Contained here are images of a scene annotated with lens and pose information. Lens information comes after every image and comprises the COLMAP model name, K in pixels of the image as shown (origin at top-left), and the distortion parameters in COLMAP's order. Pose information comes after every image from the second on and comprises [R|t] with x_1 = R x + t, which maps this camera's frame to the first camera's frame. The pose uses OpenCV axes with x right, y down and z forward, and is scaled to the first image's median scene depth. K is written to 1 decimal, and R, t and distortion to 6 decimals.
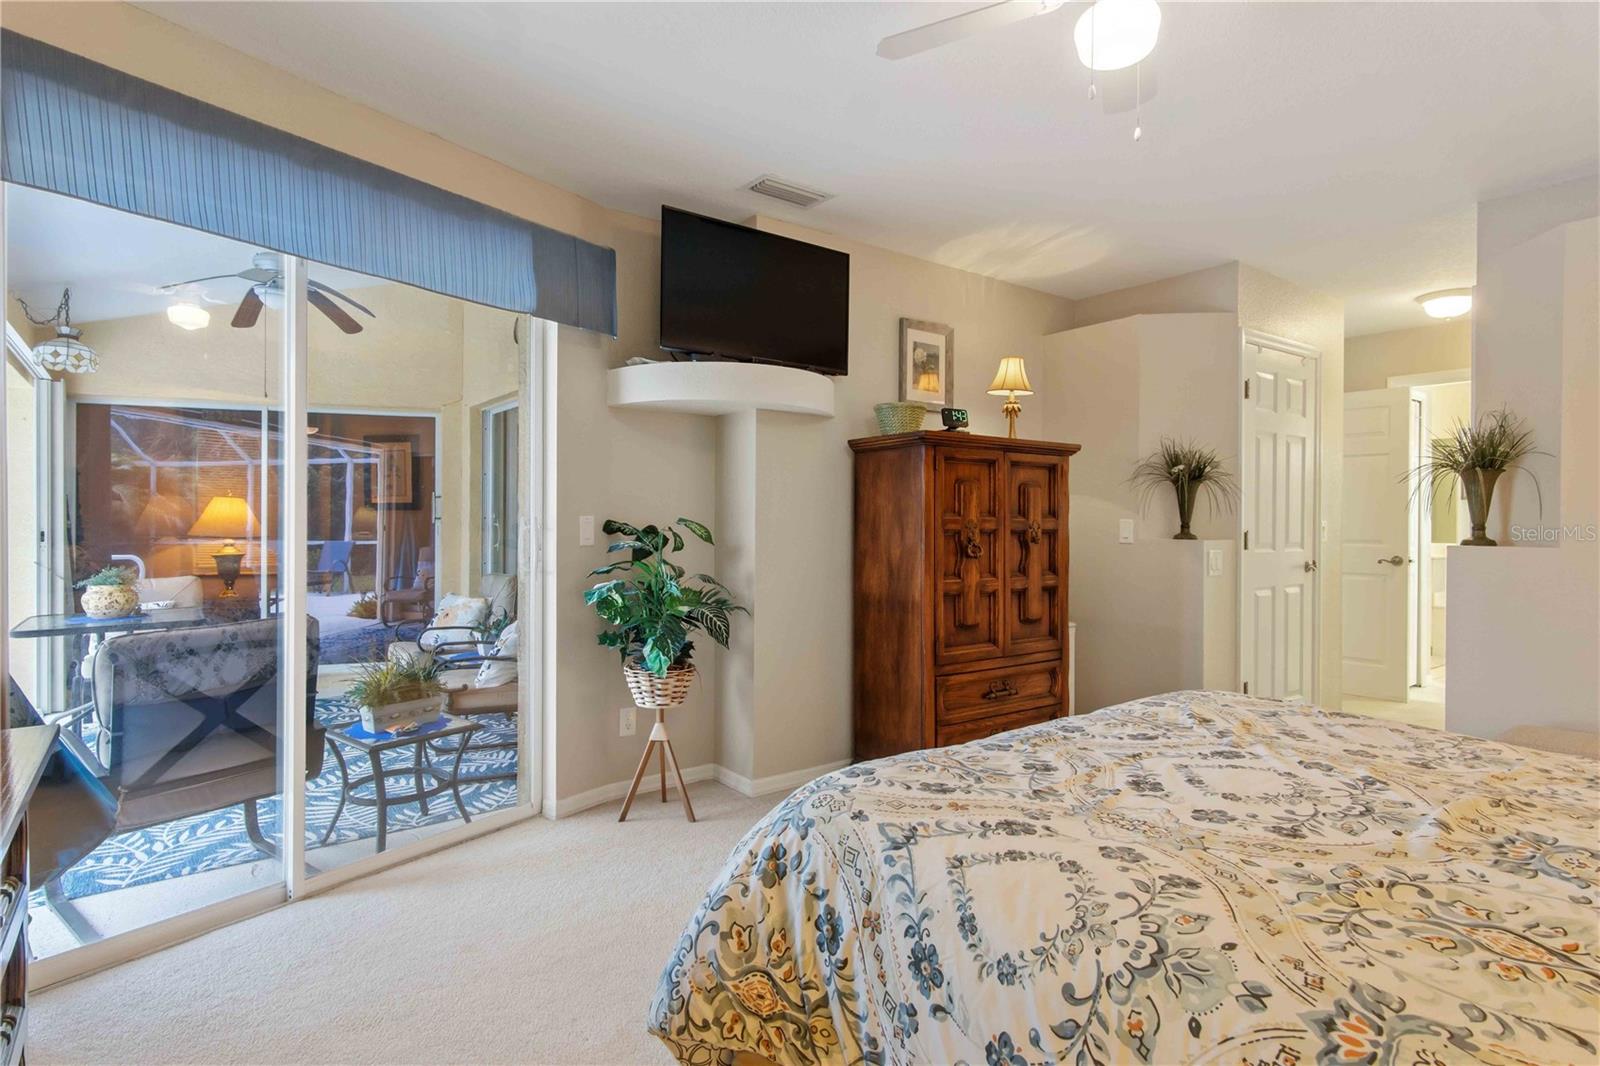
lens RADIAL K [[857.7, 0, 793.4], [0, 857.7, 523.8], [0, 0, 1]] dist [0.010435, -0.000487]
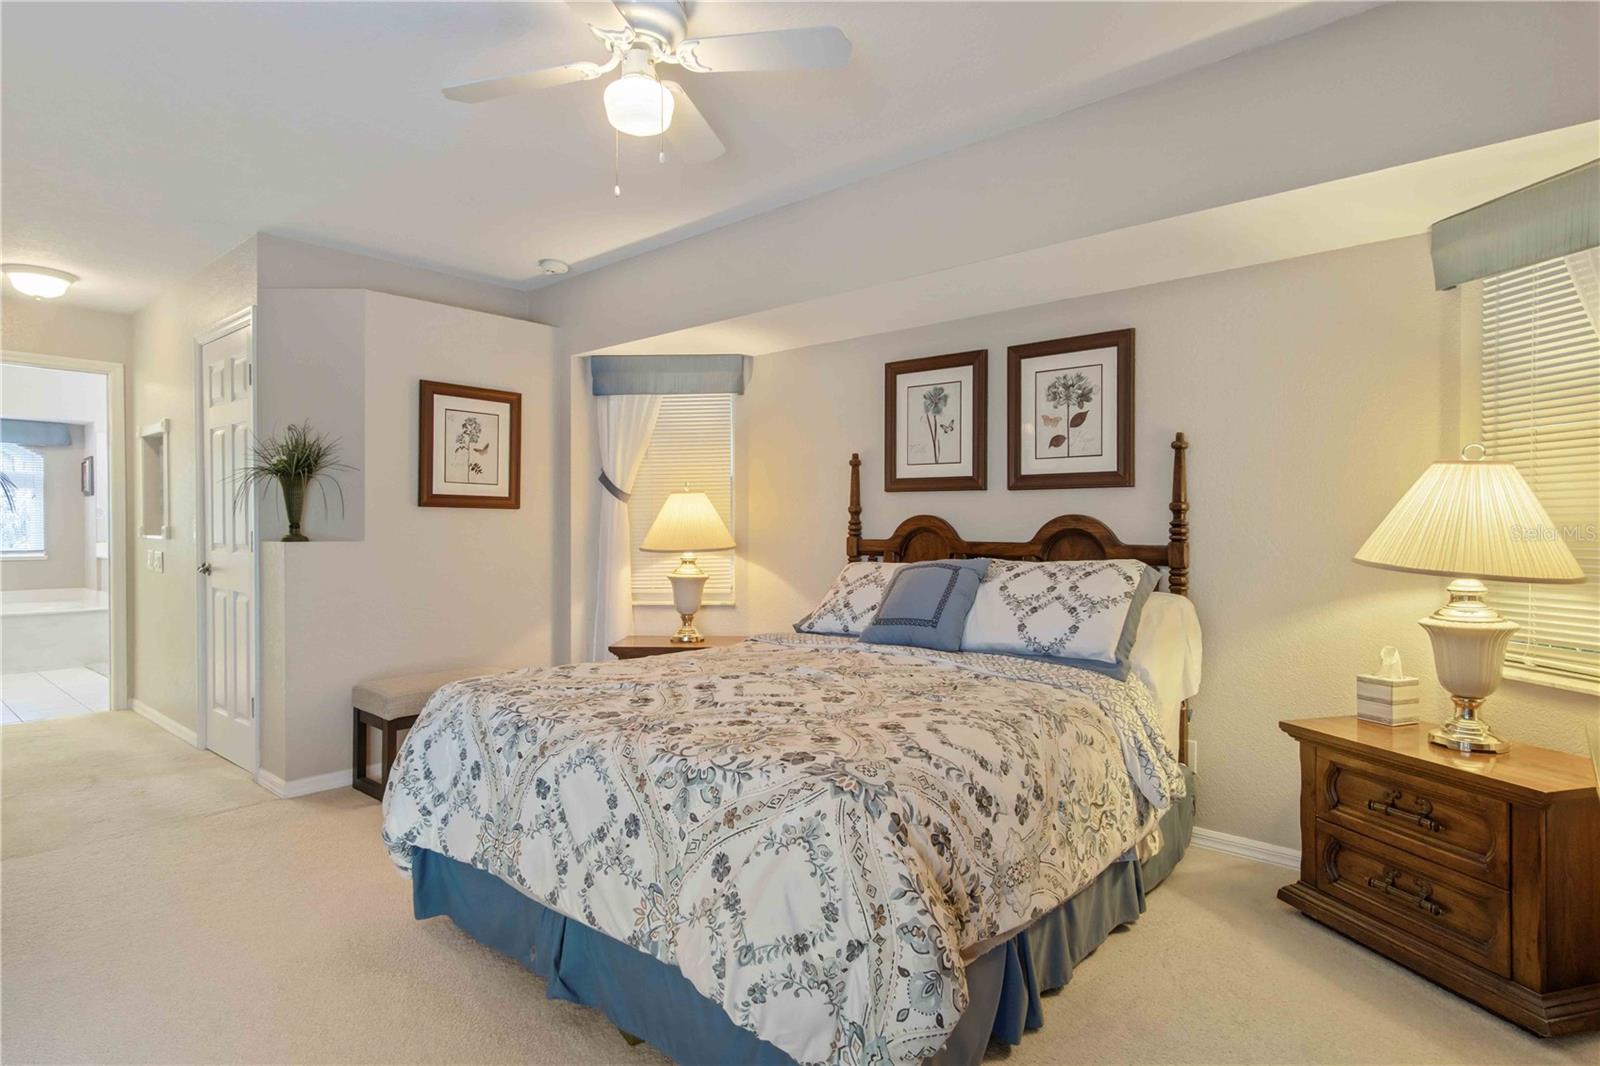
lens RADIAL K [[857.7, 0, 793.4], [0, 857.7, 523.8], [0, 0, 1]] dist [0.010435, -0.000487]
pose [[-0.218688, -0.003679, 0.975788, -0.538359], [-0.003136, 0.999990, 0.003067, -0.004852], [-0.975790, -0.002389, -0.218698, 0.682553]]
